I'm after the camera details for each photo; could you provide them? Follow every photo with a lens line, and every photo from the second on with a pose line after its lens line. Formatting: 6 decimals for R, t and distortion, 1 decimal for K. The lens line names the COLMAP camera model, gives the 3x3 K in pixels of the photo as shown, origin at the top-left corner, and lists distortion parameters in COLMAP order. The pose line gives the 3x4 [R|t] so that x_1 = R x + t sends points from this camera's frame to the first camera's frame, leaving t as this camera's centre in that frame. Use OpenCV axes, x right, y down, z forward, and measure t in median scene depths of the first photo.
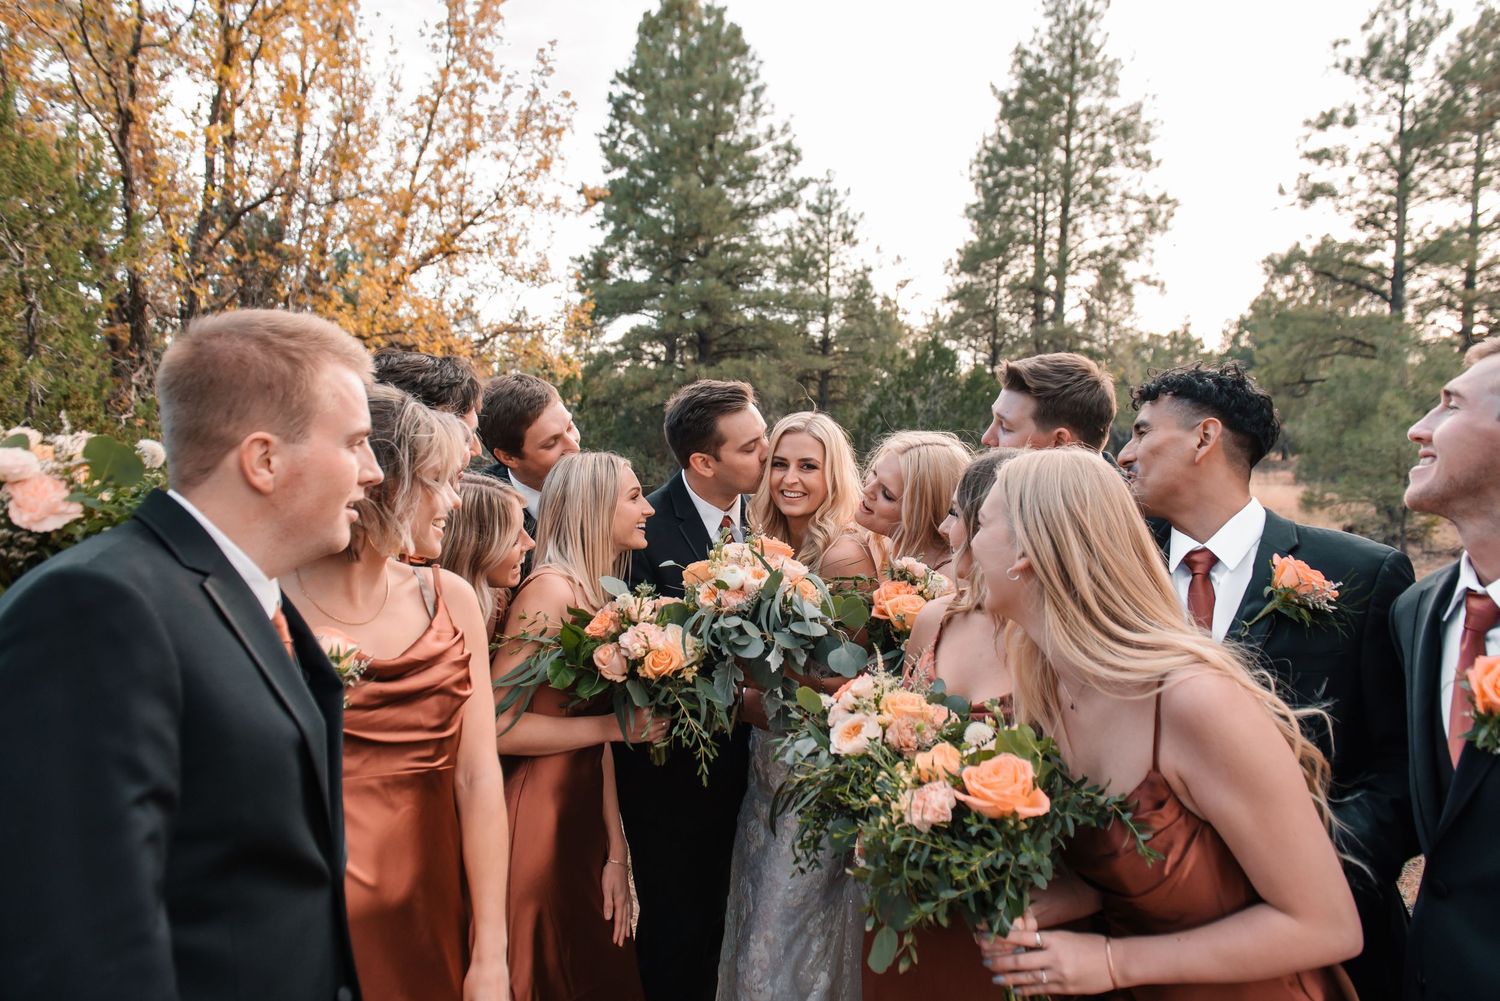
lens RADIAL K [[1014.0, 0, 752.4], [0, 1014.0, 485.3], [0, 0, 1]] dist [0.018123, -0.006113]
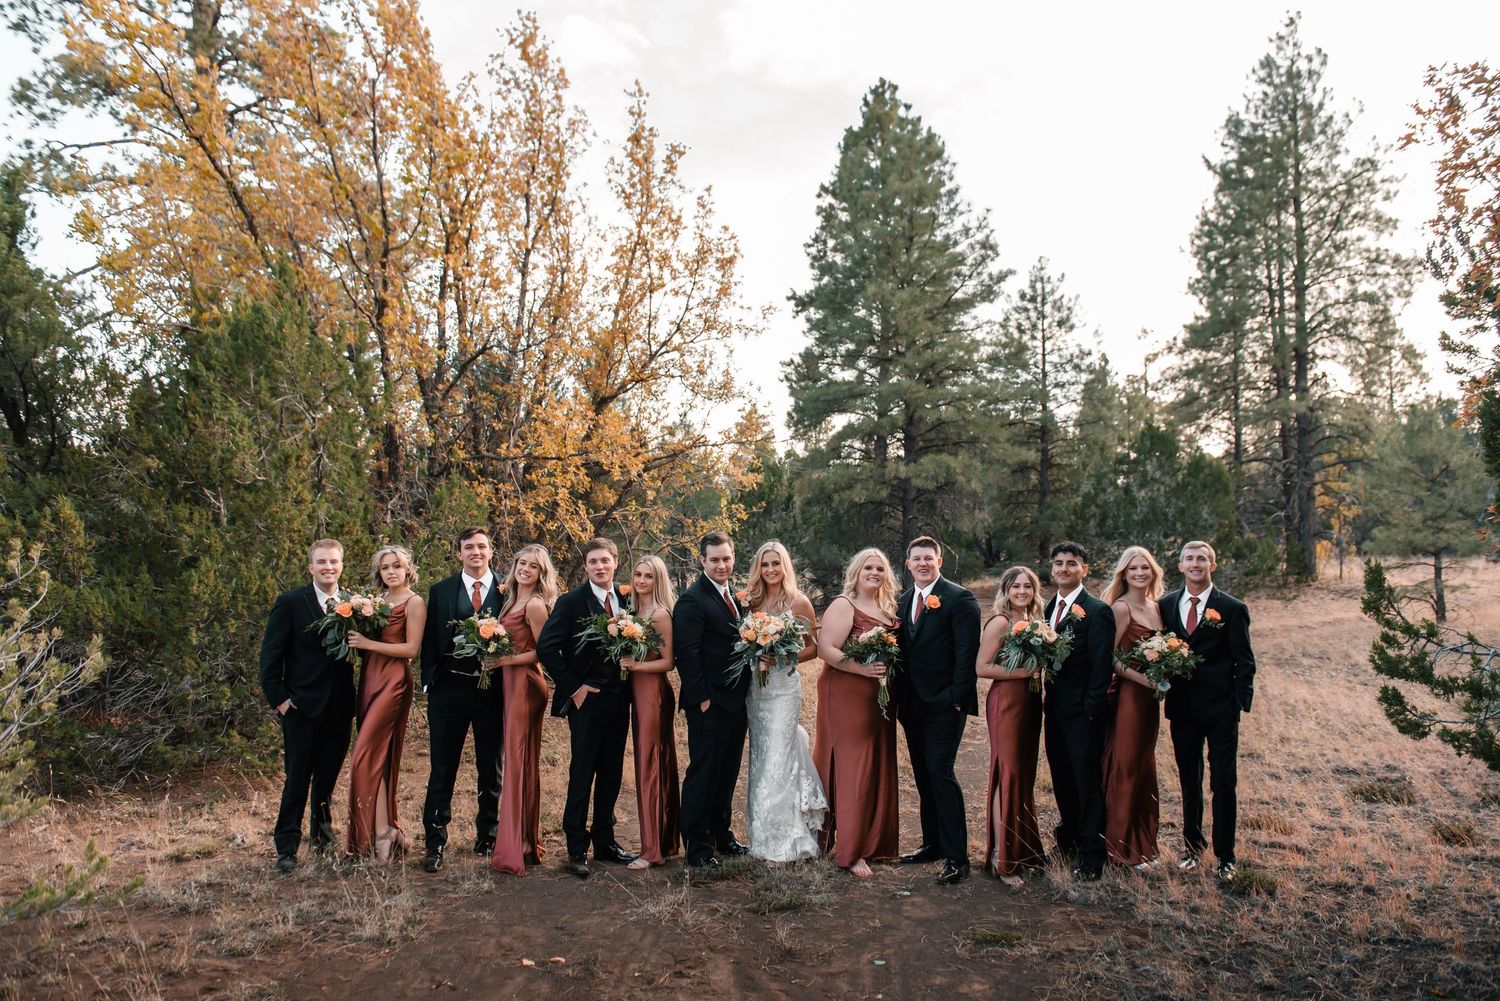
lens RADIAL K [[1068.0, 0, 759.0], [0, 1068.0, 491.0], [0, 0, 1]] dist [-0.002946, 0.001019]
pose [[0.973822, -0.036411, -0.224375, 0.038781], [0.017399, 0.996132, -0.086134, -0.000373], [0.226643, 0.079975, 0.970689, -0.050947]]
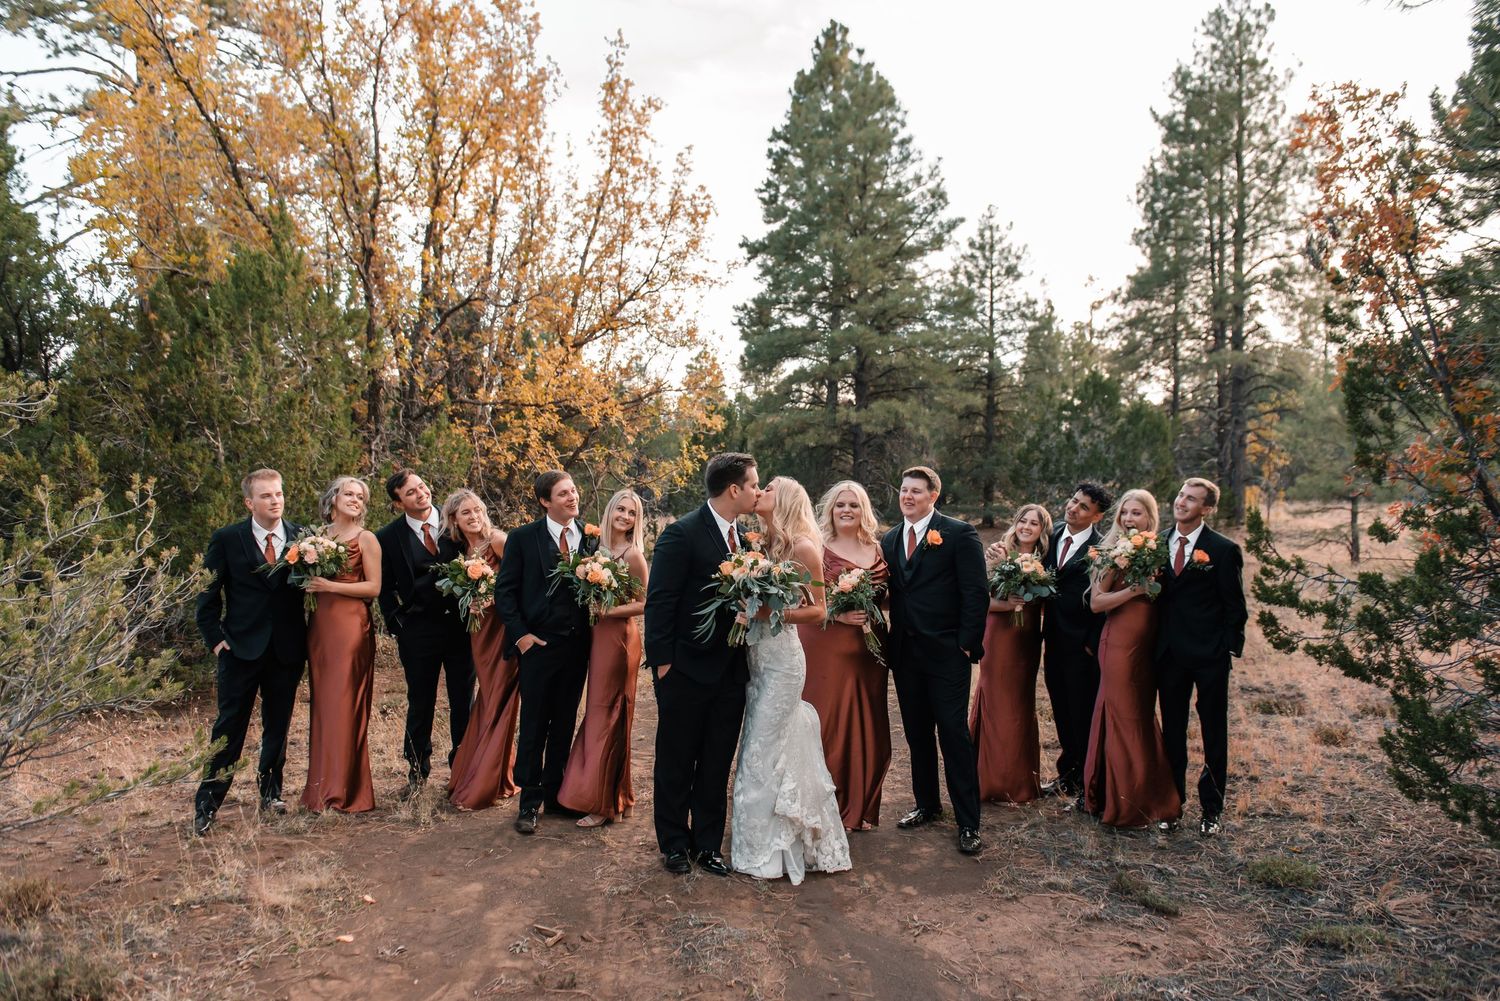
lens RADIAL K [[1068.0, 0, 738.7], [0, 1068.0, 502.5], [0, 0, 1]] dist [-0.002946, 0.001019]
pose [[0.980787, -0.015133, -0.194495, 0.037424], [0.011272, 0.999717, -0.020943, 0.001145], [0.194757, 0.018348, 0.980680, -0.079152]]
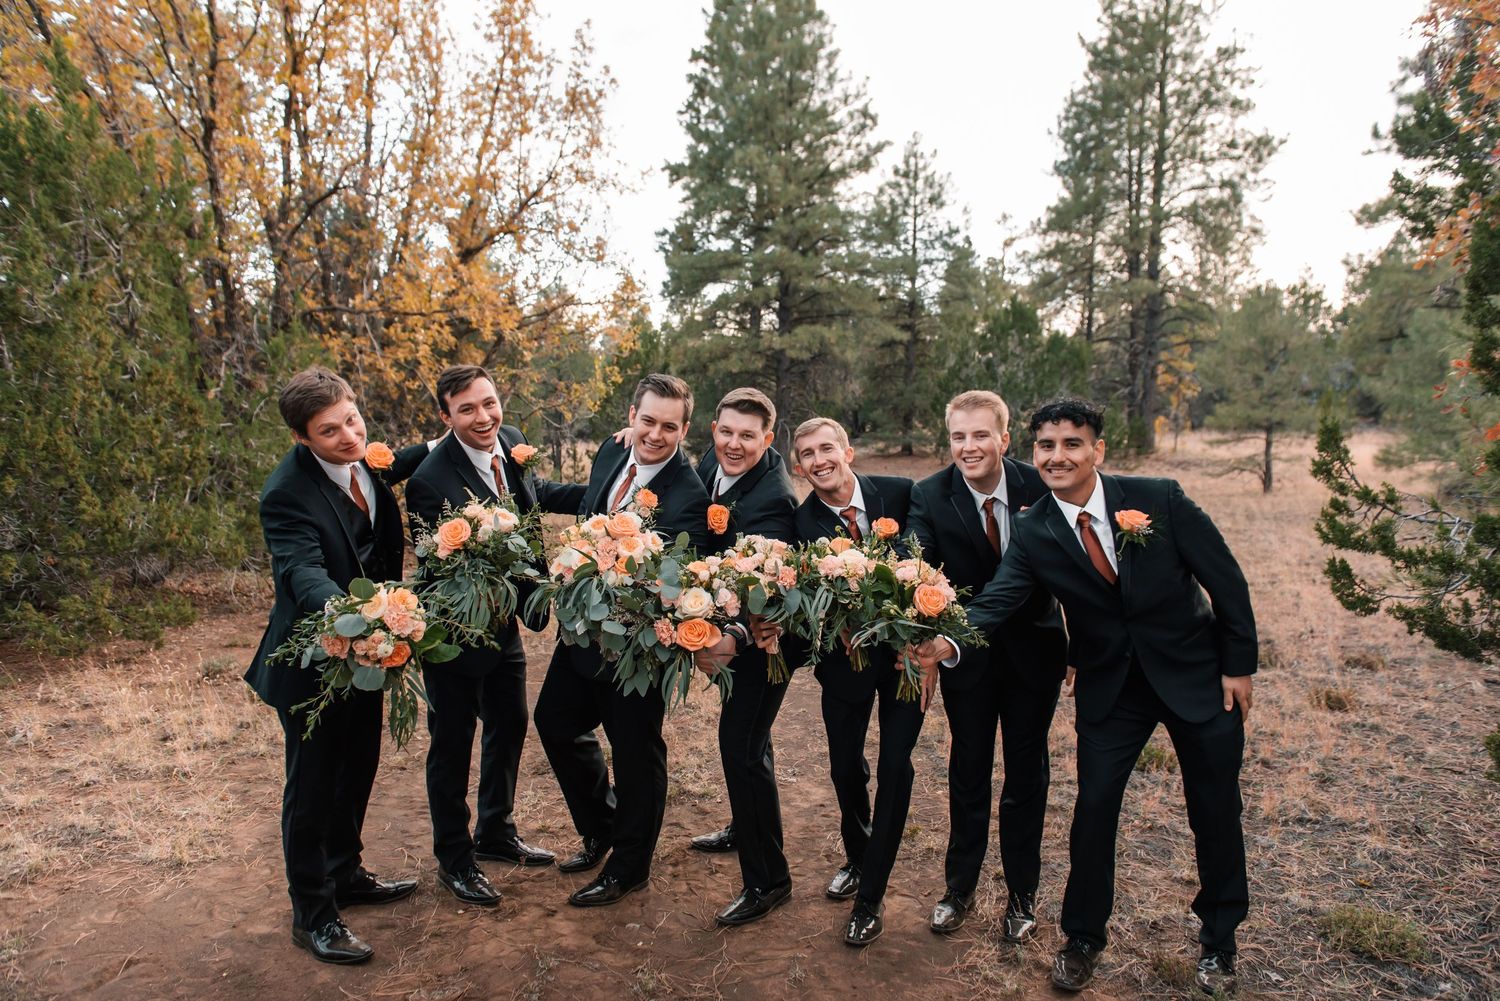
lens RADIAL K [[1014.0, 0, 750.3], [0, 1014.0, 487.3], [0, 0, 1]] dist [0.018123, -0.006113]
pose [[0.993529, -0.003237, -0.113534, 0.031123], [0.007266, 0.999358, 0.035090, 0.001602], [0.113348, -0.035688, 0.992914, -0.019173]]
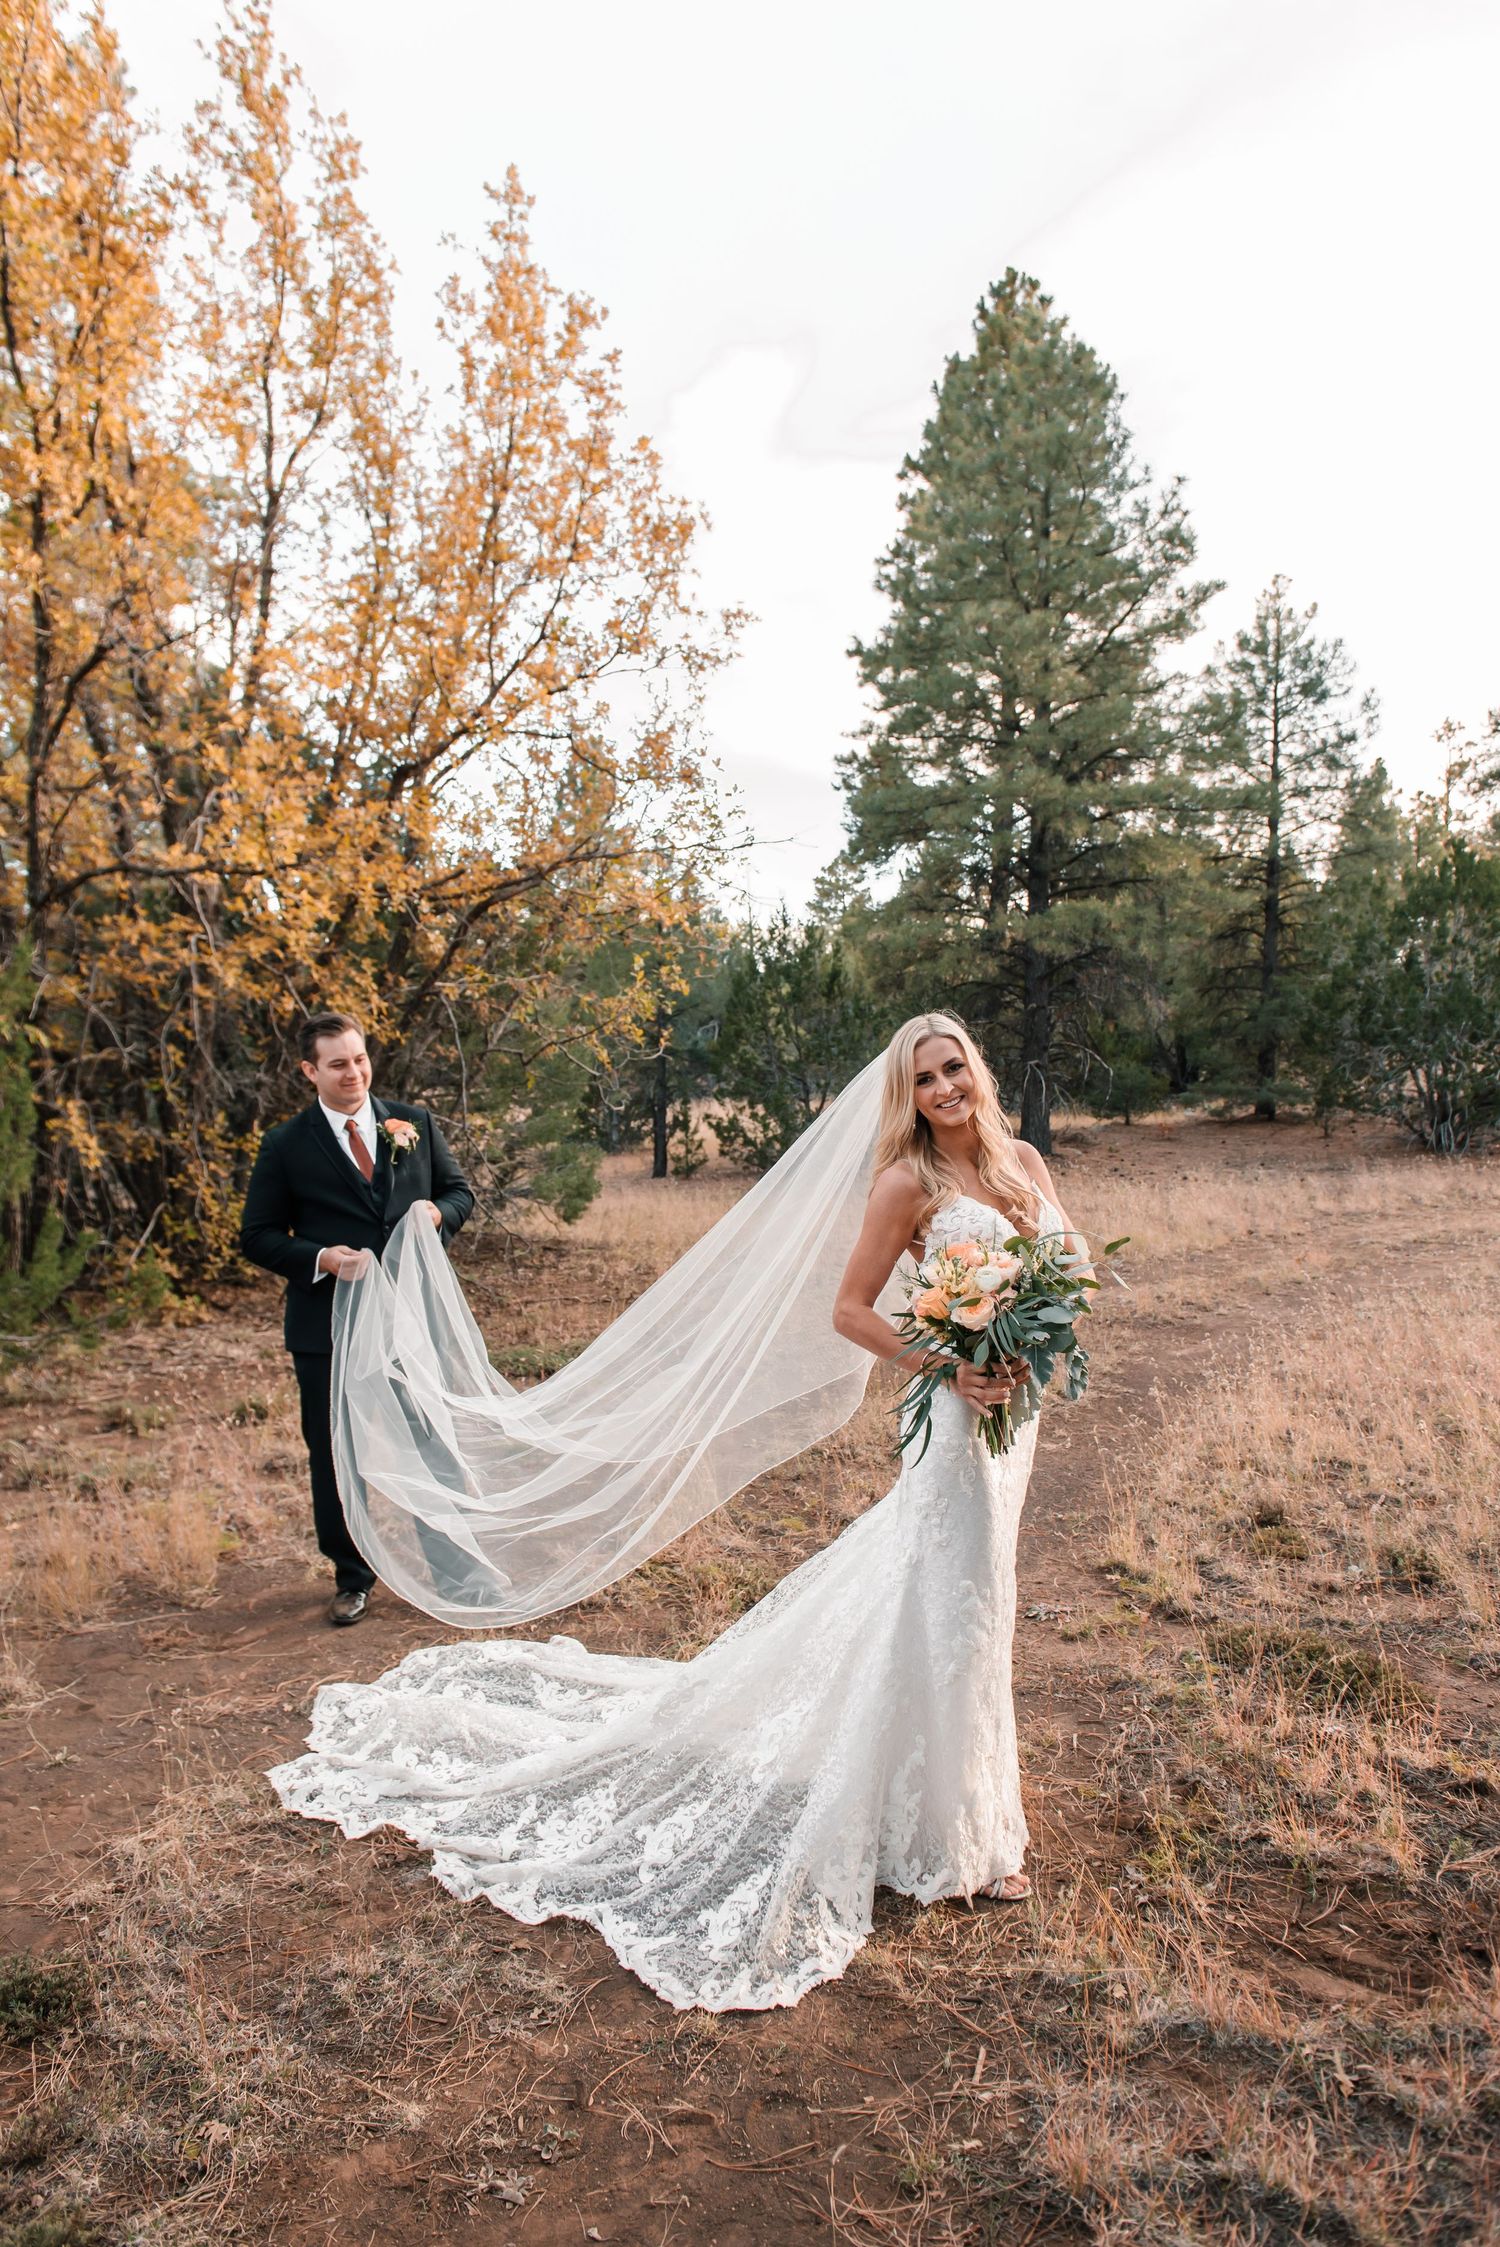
lens RADIAL K [[1519.0, 0, 750.1], [0, 1519.0, 1110.2], [0, 0, 1]] dist [0.018123, -0.006113]
pose [[0.953800, -0.011378, -0.300226, 0.053552], [0.010578, 0.999935, -0.004290, 0.000693], [0.300256, 0.000916, 0.953858, 0.073962]]
